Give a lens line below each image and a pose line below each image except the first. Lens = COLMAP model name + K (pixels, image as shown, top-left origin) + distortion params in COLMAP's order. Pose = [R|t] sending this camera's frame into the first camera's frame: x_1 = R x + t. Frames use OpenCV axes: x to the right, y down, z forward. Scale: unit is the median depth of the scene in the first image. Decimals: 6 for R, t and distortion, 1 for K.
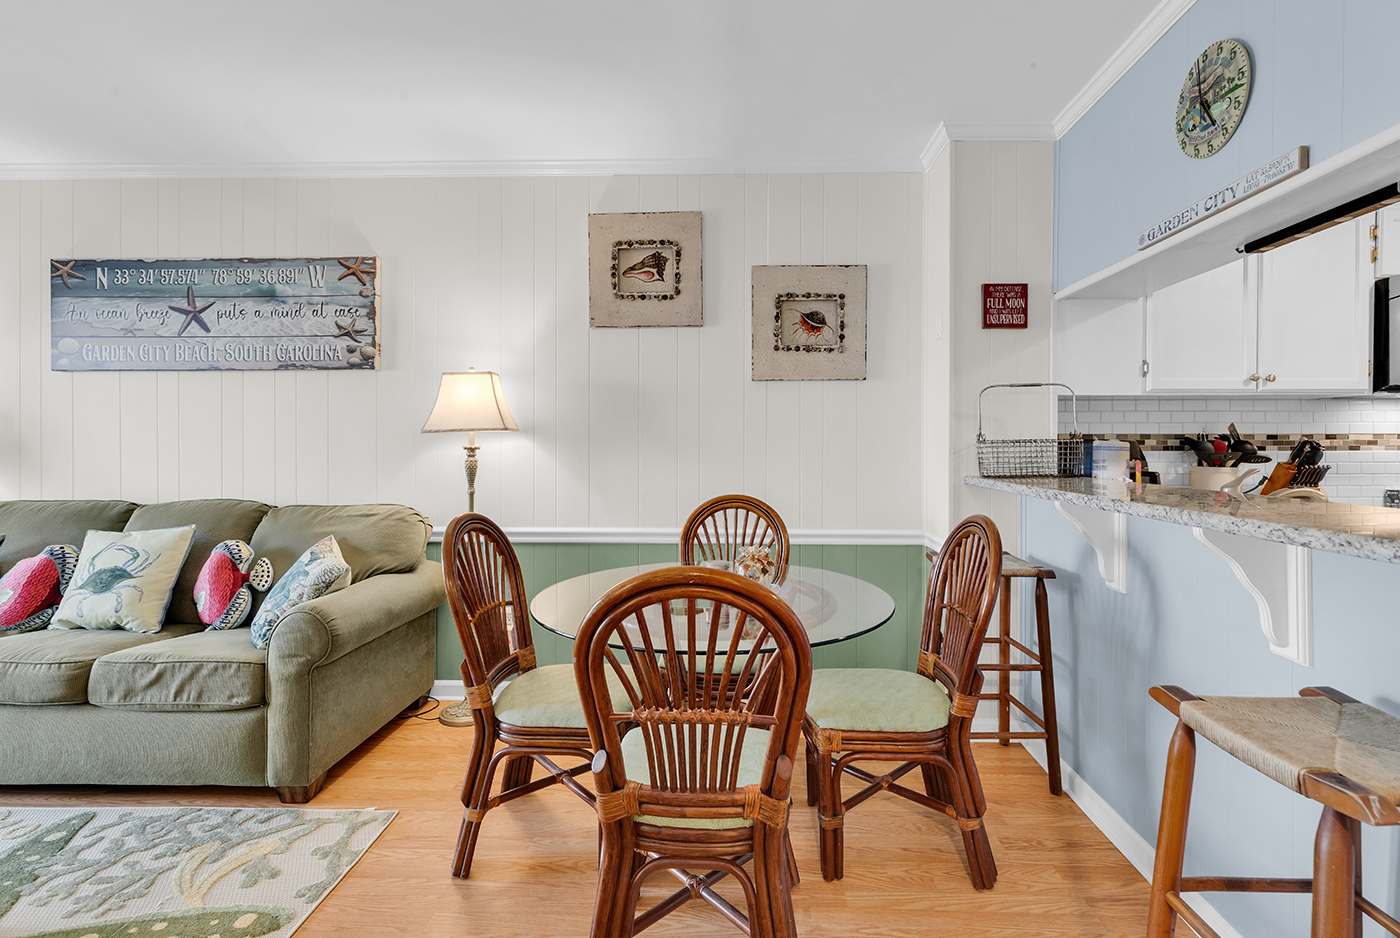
lens RADIAL K [[646.7, 0, 746.1], [0, 646.7, 453.0], [0, 0, 1]] dist [-0.005335, 0.001017]
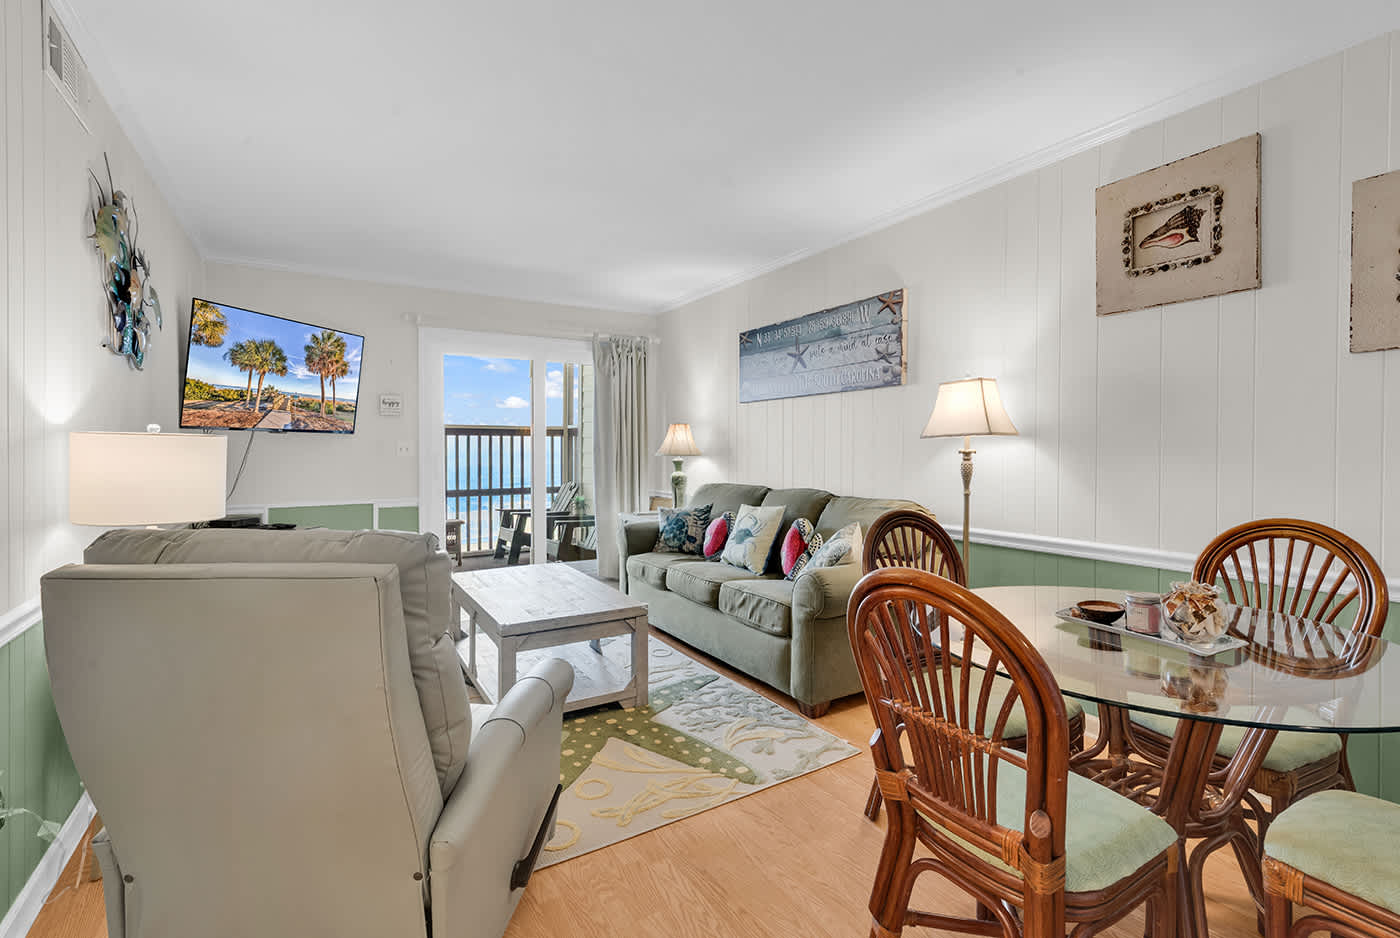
lens RADIAL K [[646.7, 0, 688.8], [0, 646.7, 457.8], [0, 0, 1]] dist [-0.005335, 0.001017]
pose [[0.519440, 0.010192, -0.854446, 0.236208], [-0.009017, 0.999939, 0.006445, -0.001045], [0.854459, 0.004357, 0.519500, 0.065493]]
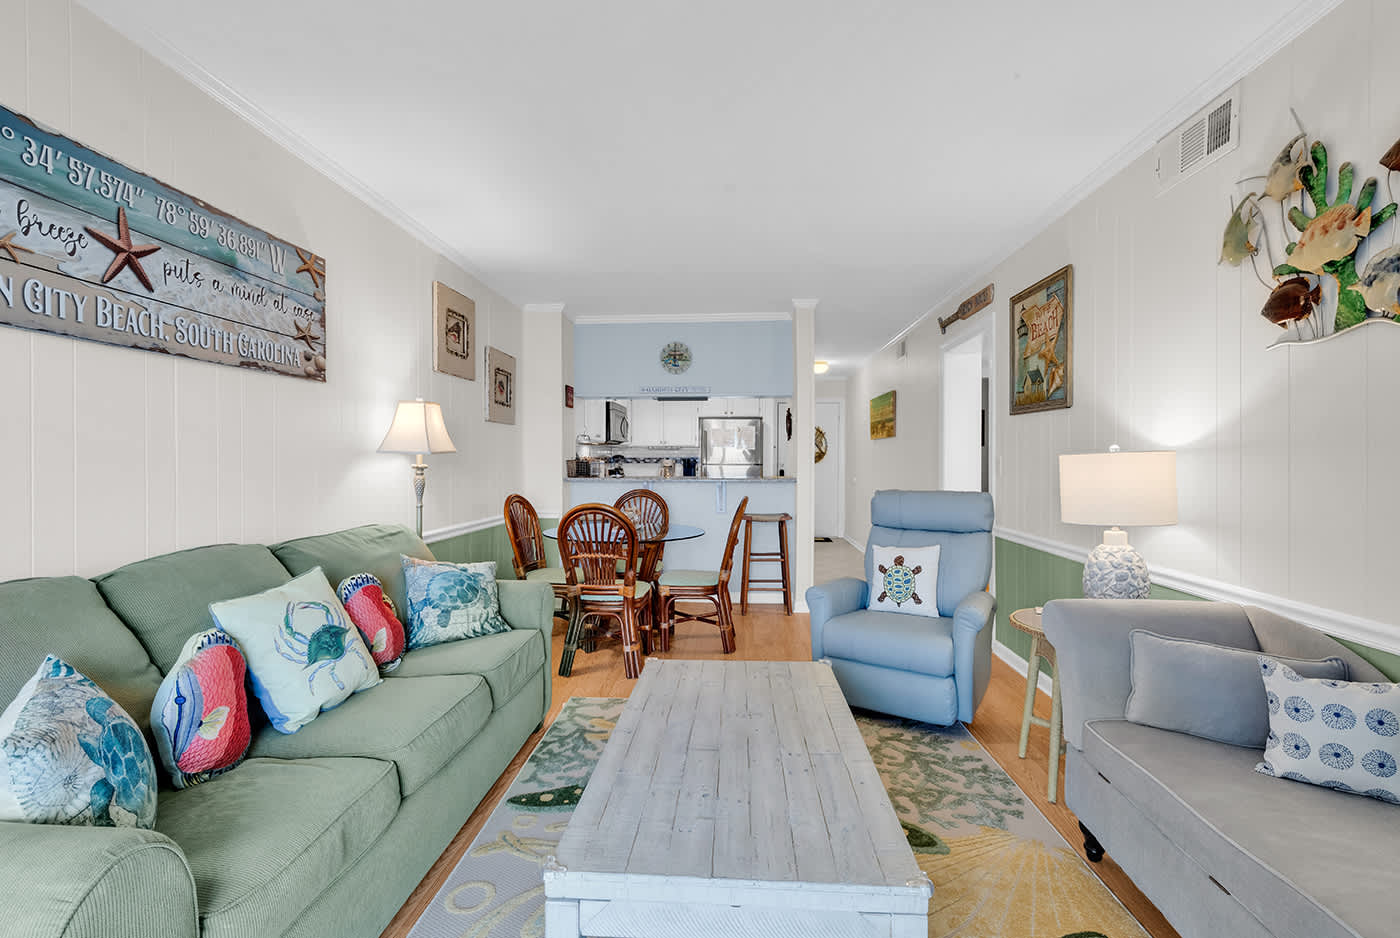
lens RADIAL K [[646.7, 0, 699.4], [0, 646.7, 469.9], [0, 0, 1]] dist [-0.005335, 0.001017]
pose [[0.043517, -0.014616, 0.998946, -1.523609], [0.005355, 0.999882, 0.014397, -0.017167], [-0.999038, 0.004723, 0.043590, 0.448860]]
